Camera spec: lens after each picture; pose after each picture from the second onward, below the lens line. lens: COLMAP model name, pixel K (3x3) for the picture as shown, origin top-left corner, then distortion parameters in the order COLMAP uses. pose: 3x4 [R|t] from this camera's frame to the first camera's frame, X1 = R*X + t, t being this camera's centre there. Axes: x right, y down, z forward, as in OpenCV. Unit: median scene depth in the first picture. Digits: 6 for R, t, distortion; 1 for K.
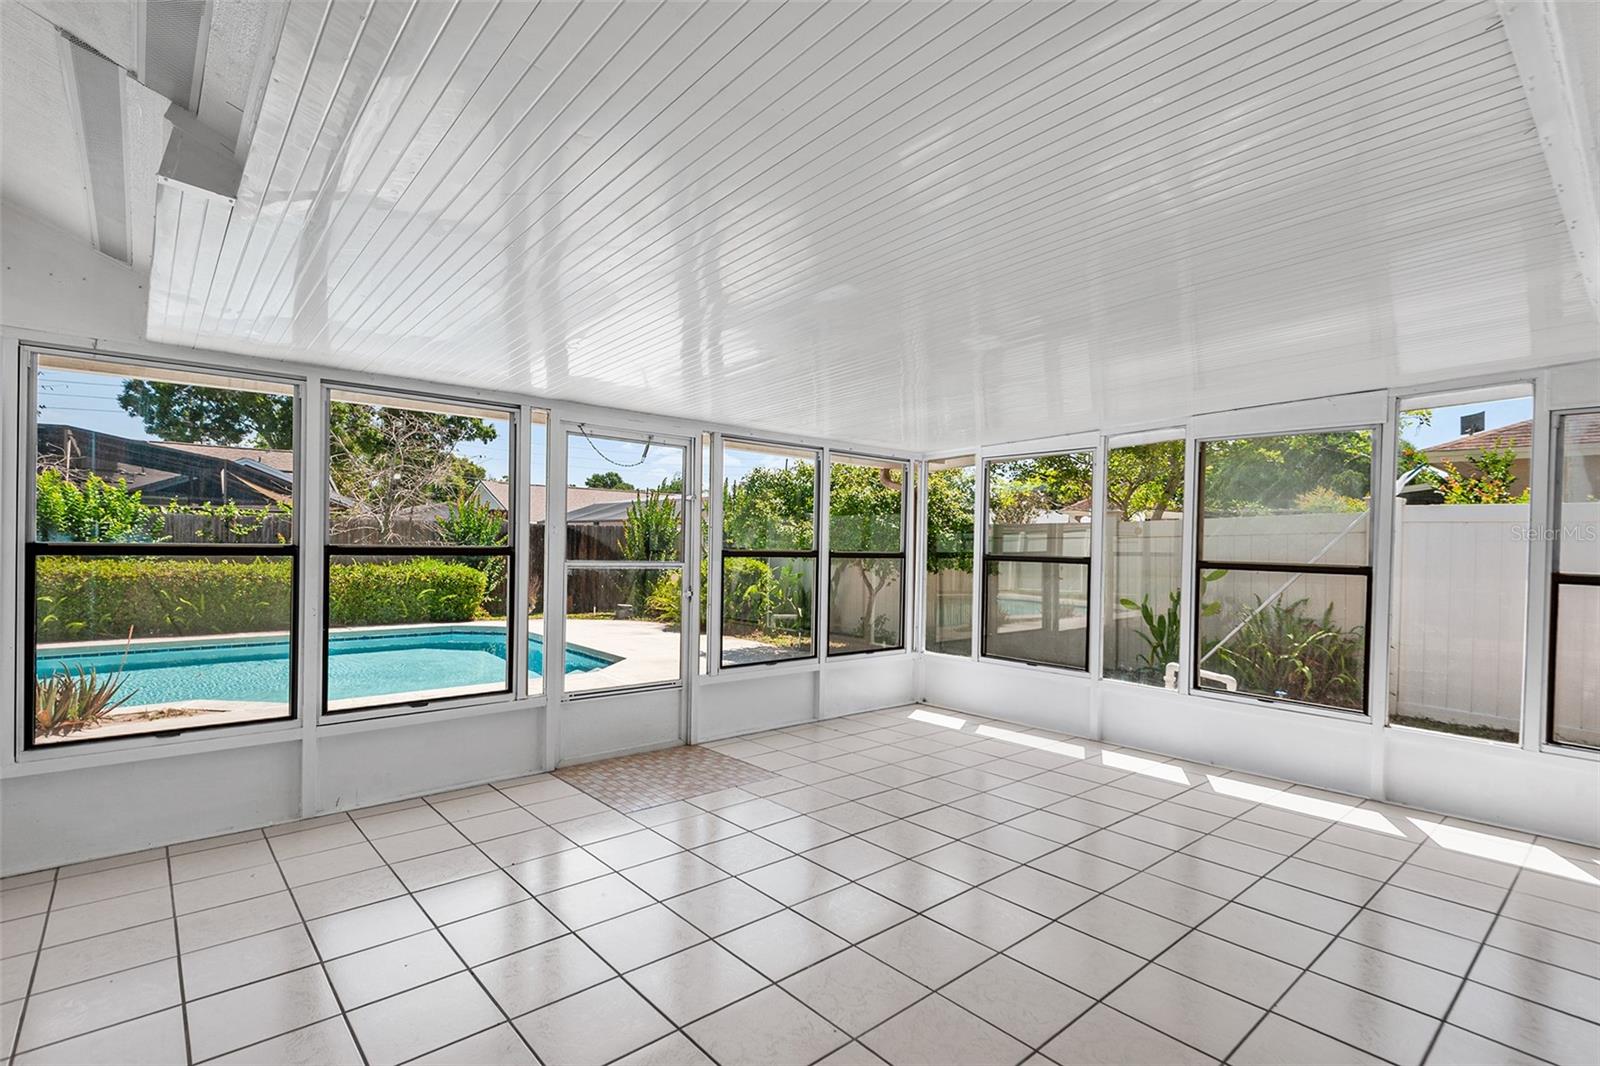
lens RADIAL K [[757.9, 0, 805.7], [0, 757.9, 554.4], [0, 0, 1]] dist [0.002645, 0.000303]
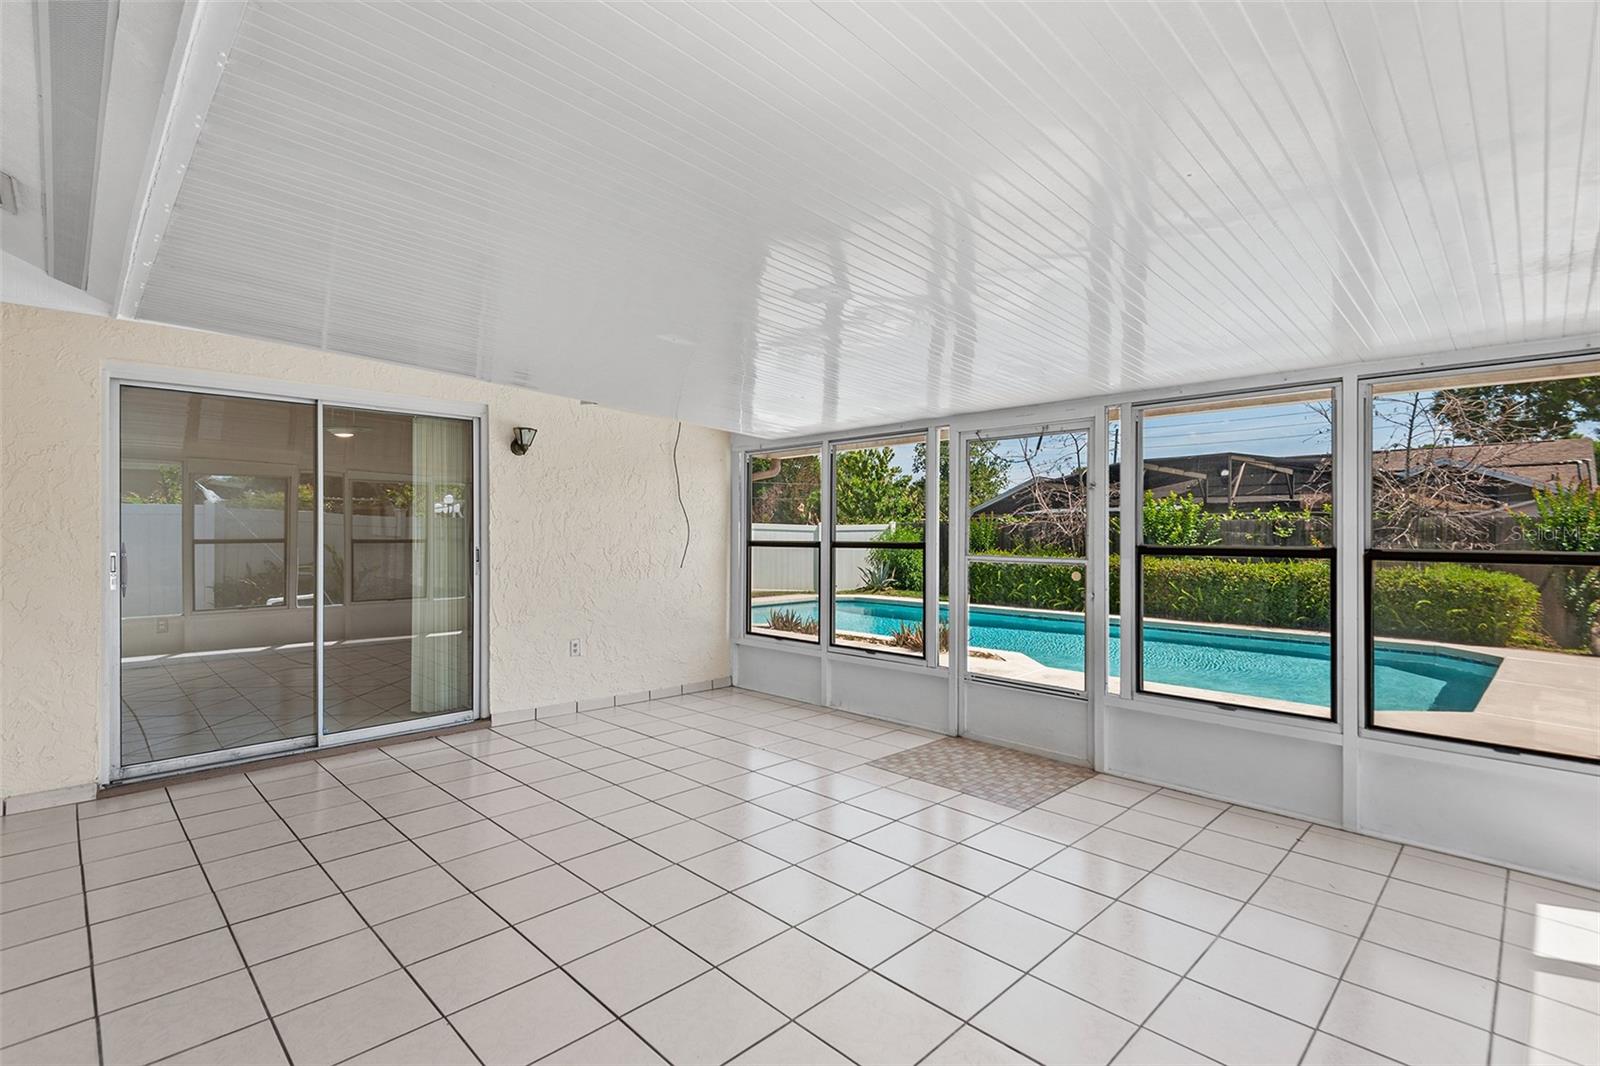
lens RADIAL K [[736.6, 0, 792.9], [0, 736.6, 536.8], [0, 0, 1]] dist [0.046798, -0.027238]
pose [[0.060079, -0.012739, -0.998112, 0.668737], [-0.017929, 0.999743, -0.013839, 0.000455], [0.998033, 0.018726, 0.059835, 0.581908]]
